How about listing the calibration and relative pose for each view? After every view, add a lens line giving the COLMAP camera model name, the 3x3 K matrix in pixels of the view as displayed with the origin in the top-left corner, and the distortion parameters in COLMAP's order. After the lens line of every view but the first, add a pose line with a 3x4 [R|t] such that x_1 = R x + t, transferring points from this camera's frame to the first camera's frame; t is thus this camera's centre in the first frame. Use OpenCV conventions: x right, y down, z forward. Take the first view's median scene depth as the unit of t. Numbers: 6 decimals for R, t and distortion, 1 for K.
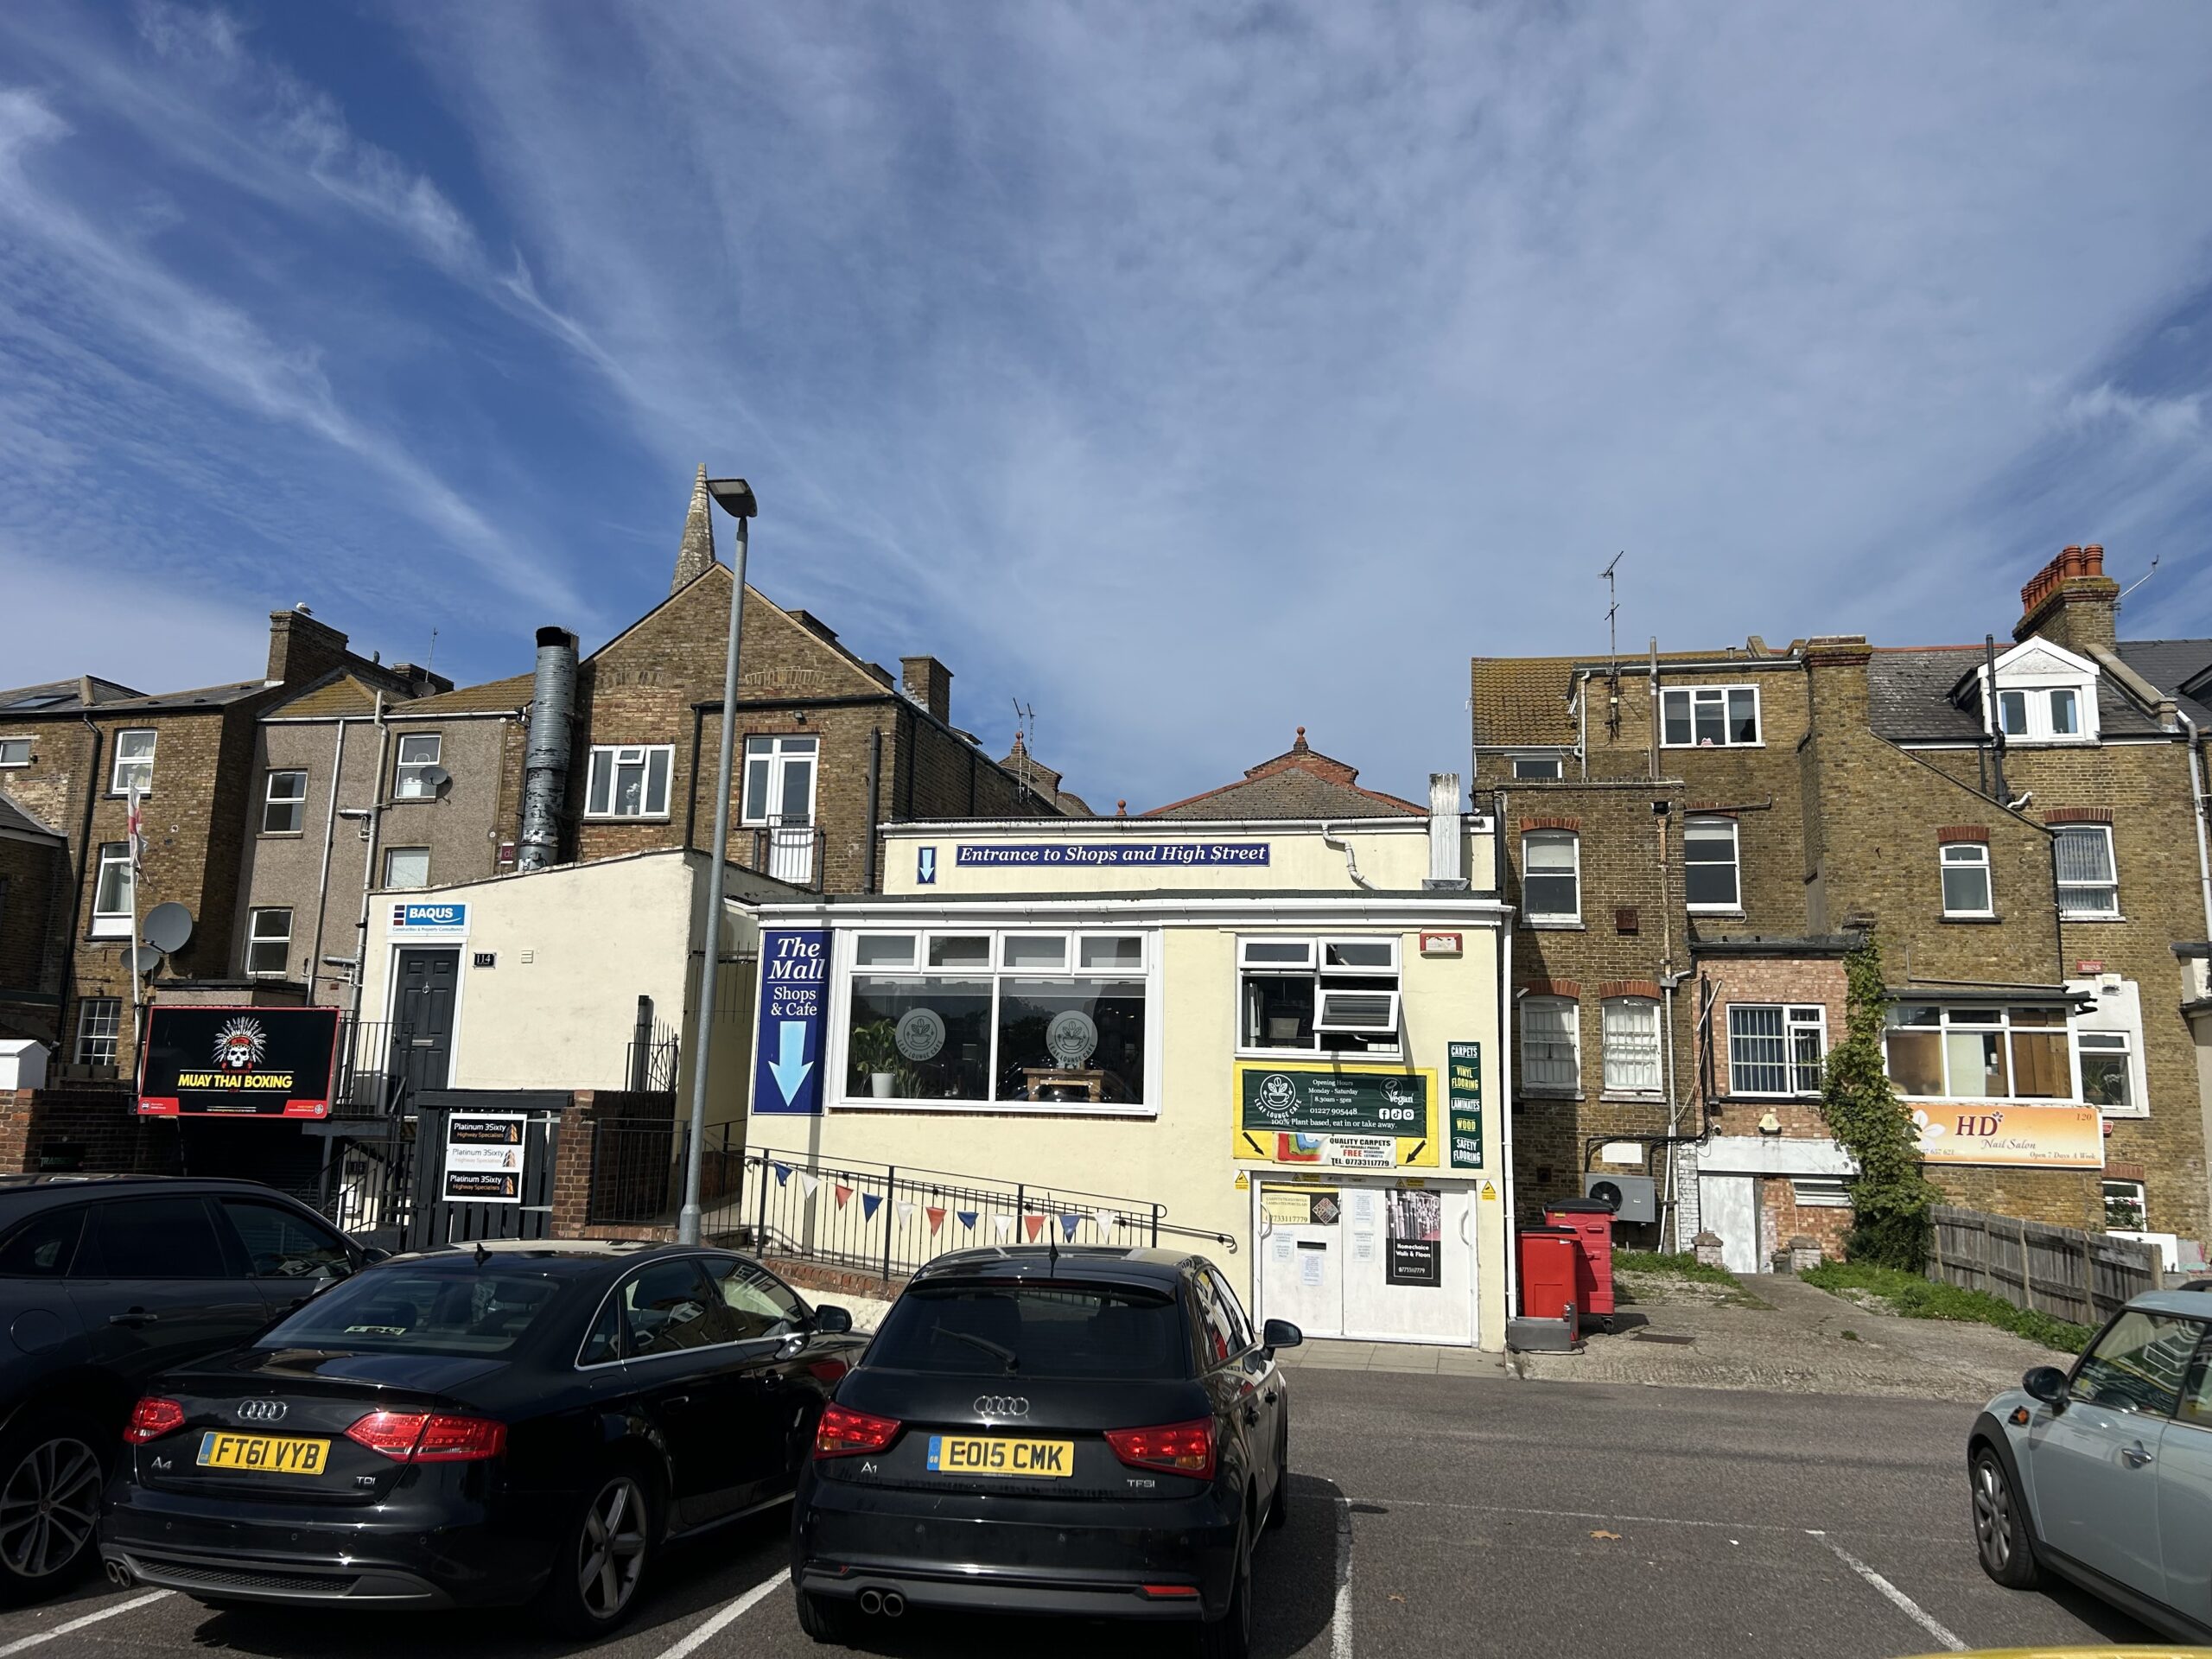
lens RADIAL K [[1660.0, 0, 1128.1], [0, 1660.0, 773.2], [0, 0, 1]] dist [0.044791, -0.040975]
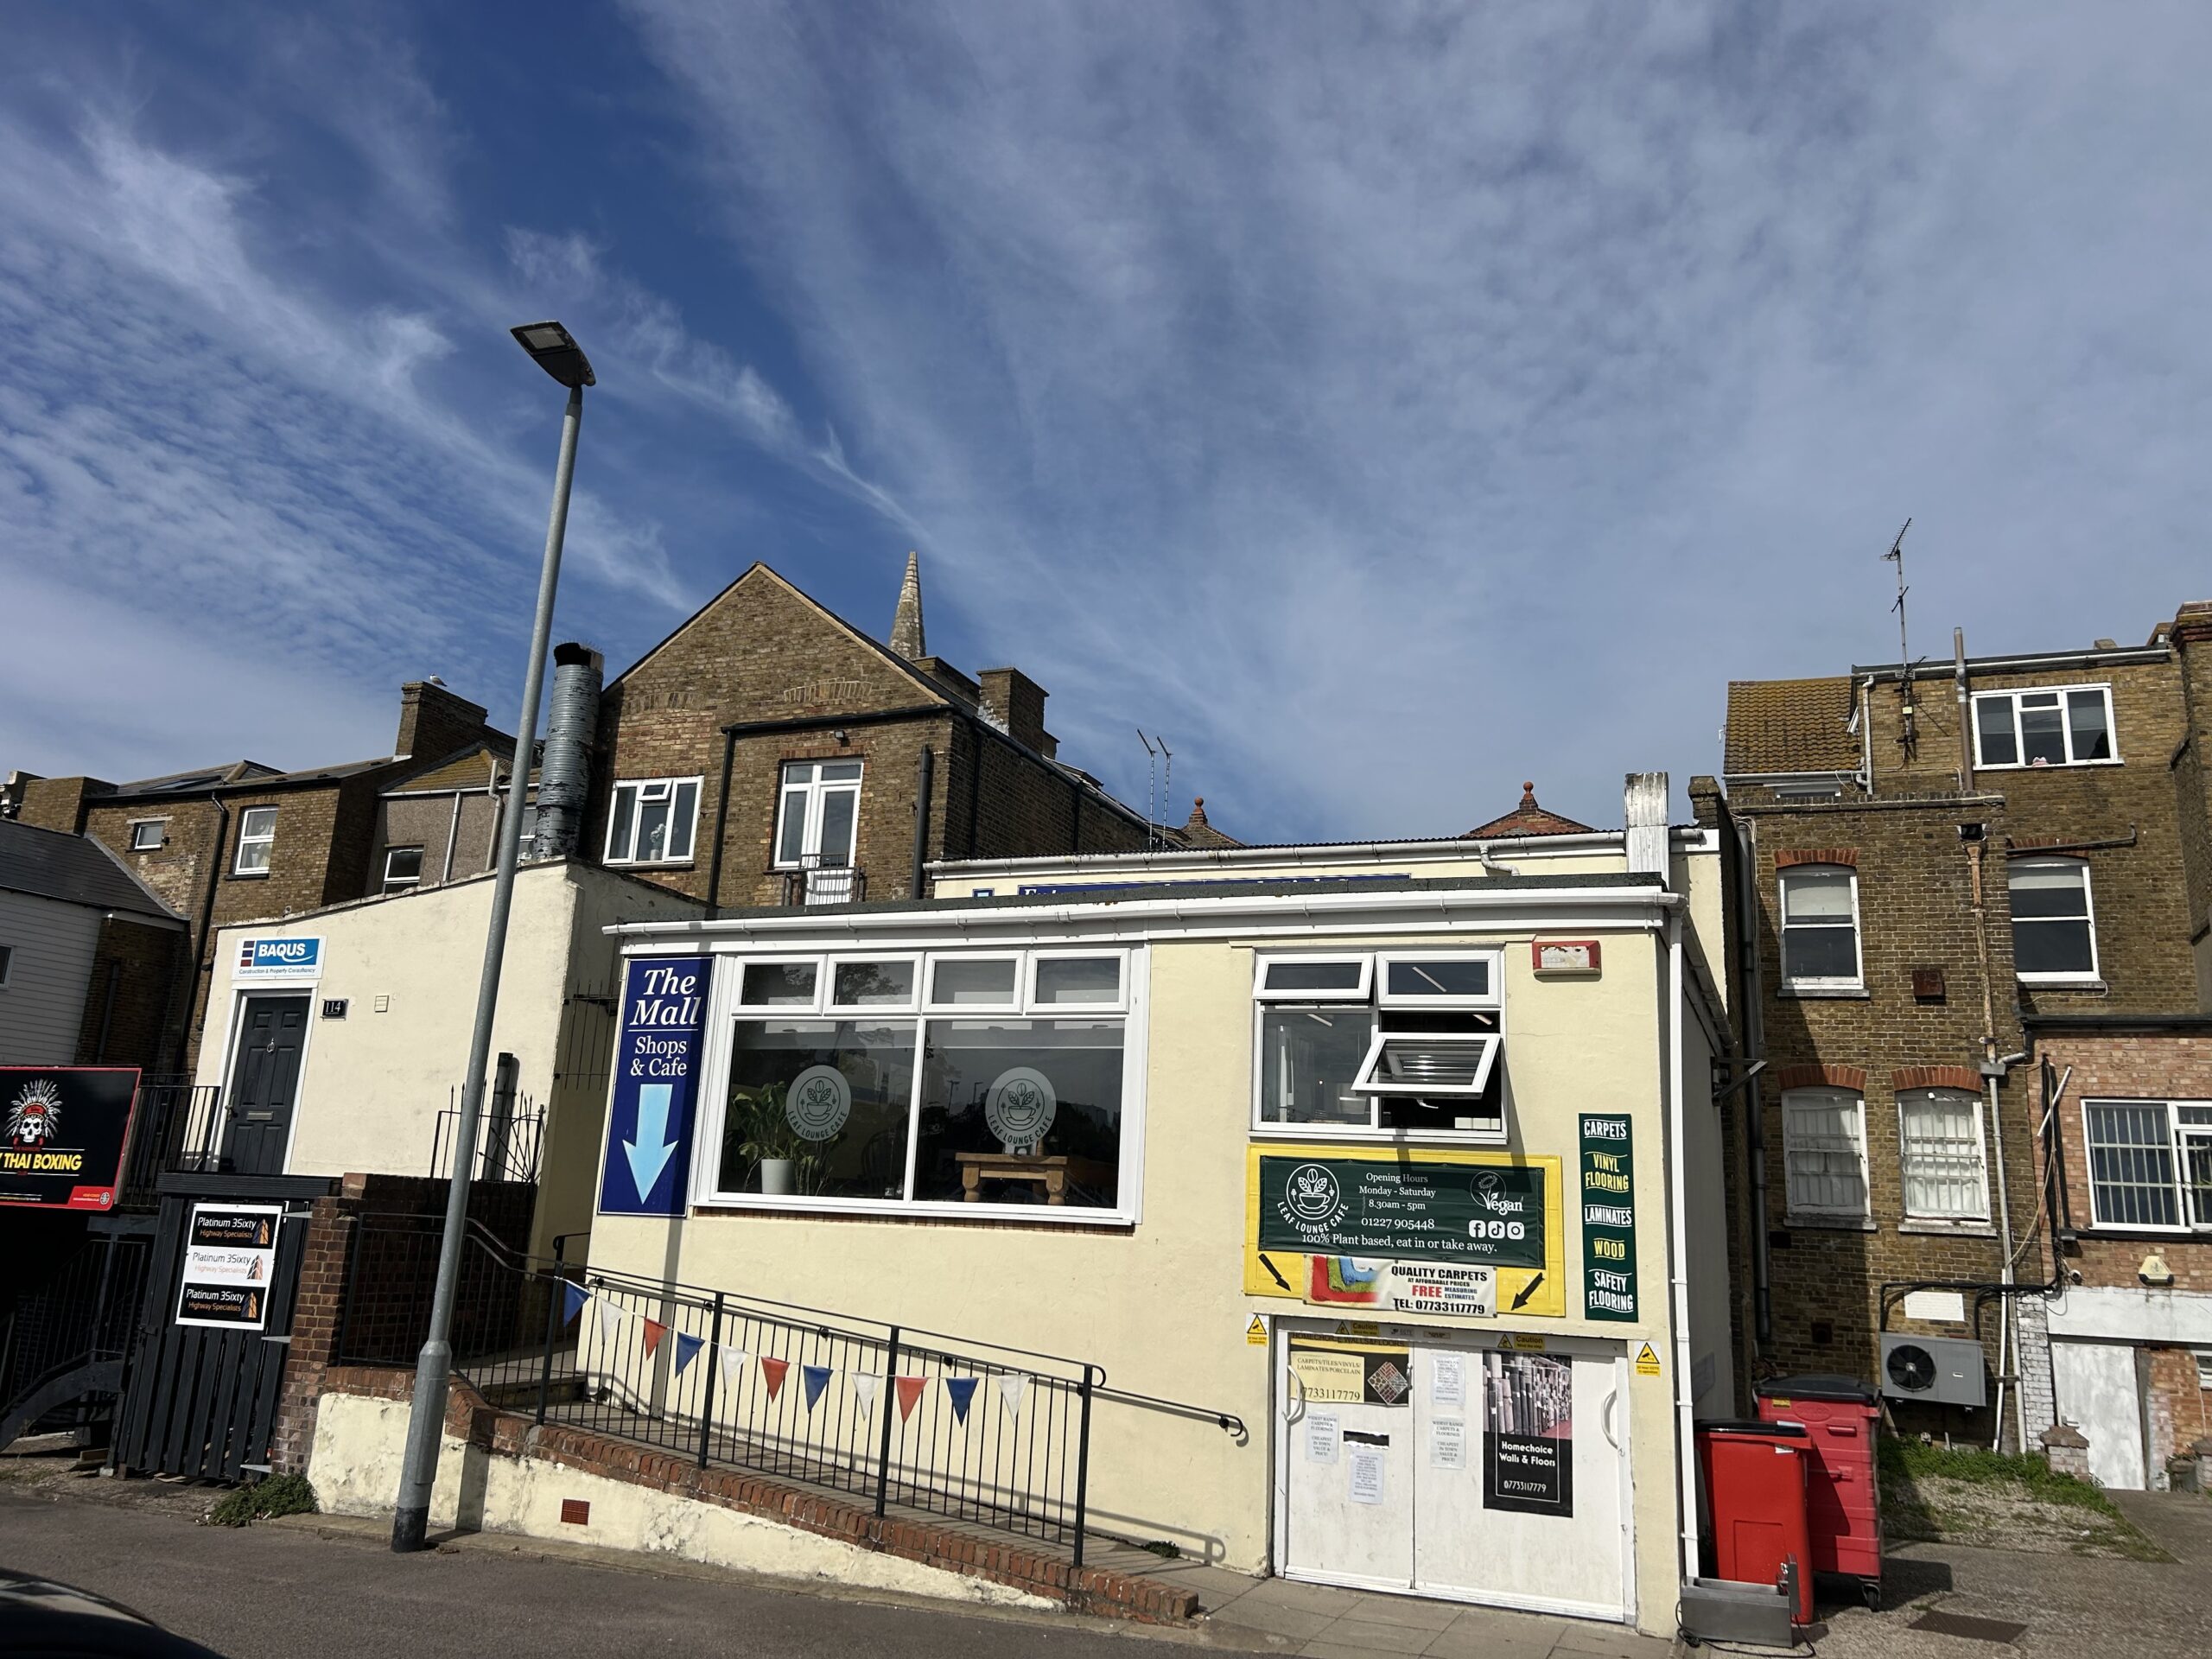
lens RADIAL K [[1660.0, 0, 1137.1], [0, 1660.0, 795.0], [0, 0, 1]] dist [0.044791, -0.040975]
pose [[0.985124, -0.023911, -0.170174, 0.098103], [0.013093, 0.997838, -0.064409, 0.056821], [0.171347, 0.061222, 0.983307, 0.247117]]
